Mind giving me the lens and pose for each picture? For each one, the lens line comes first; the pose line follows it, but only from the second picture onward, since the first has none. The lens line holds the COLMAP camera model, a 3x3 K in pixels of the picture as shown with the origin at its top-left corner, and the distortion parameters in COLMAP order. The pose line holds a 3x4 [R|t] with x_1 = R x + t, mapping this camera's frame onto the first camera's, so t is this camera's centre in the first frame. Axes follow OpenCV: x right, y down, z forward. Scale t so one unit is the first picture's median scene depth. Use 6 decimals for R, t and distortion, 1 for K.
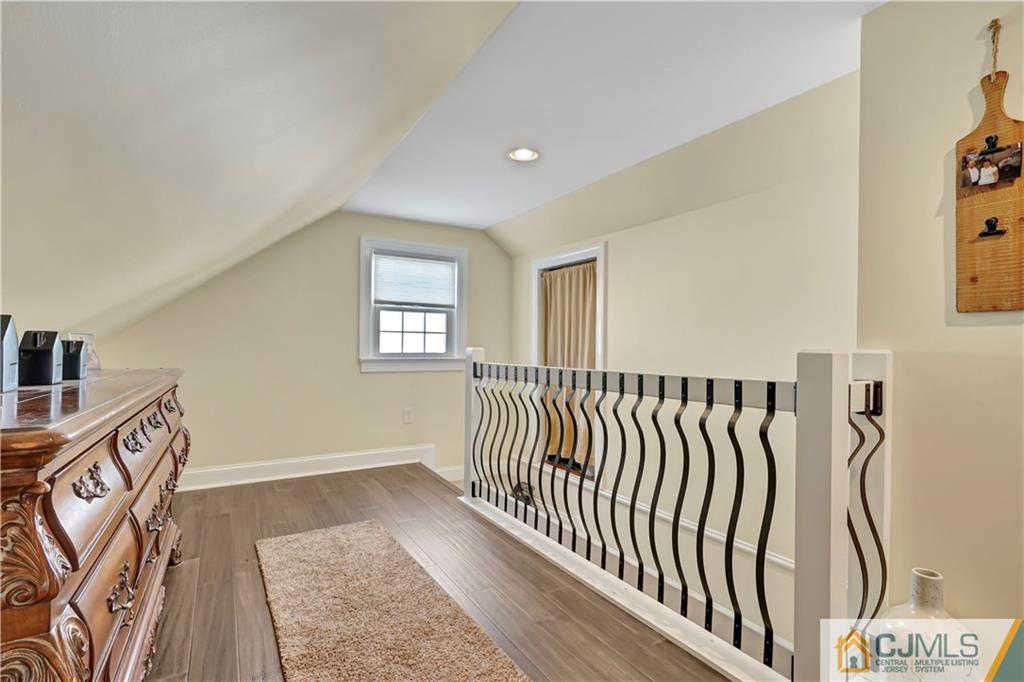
lens RADIAL K [[471.0, 0, 510.0], [0, 471.0, 346.6], [0, 0, 1]] dist [-0.004073, 0.002295]
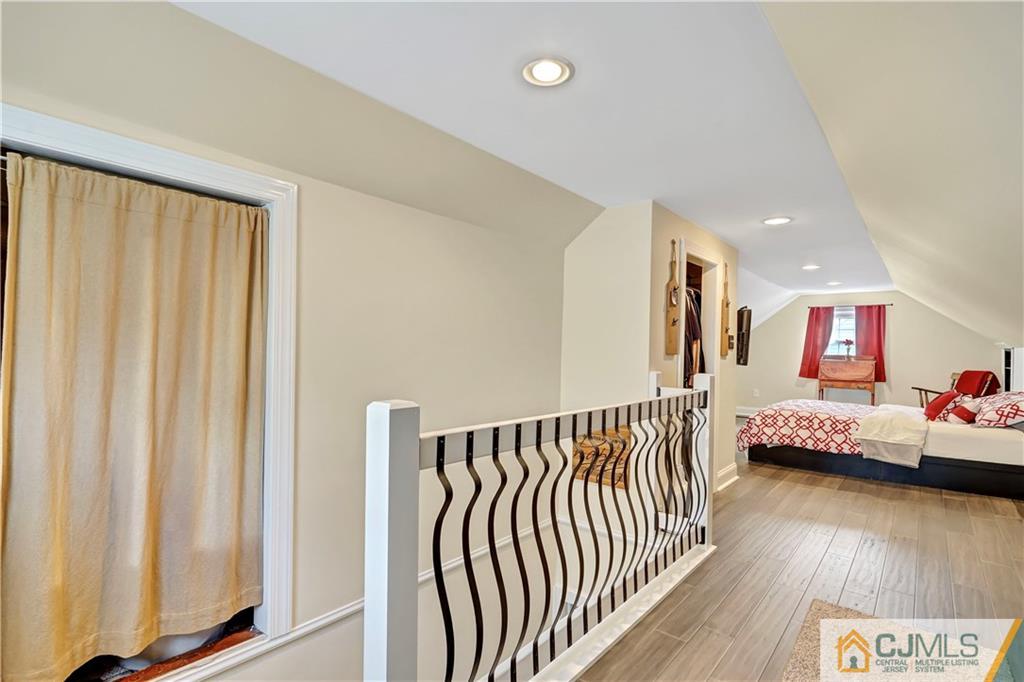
lens RADIAL K [[471.0, 0, 507.5], [0, 471.0, 345.1], [0, 0, 1]] dist [-0.004073, 0.002295]
pose [[-0.315902, 0.010141, 0.948738, -0.705432], [-0.035396, 0.999121, -0.022466, -0.050675], [-0.948131, -0.040678, -0.315266, 1.591782]]
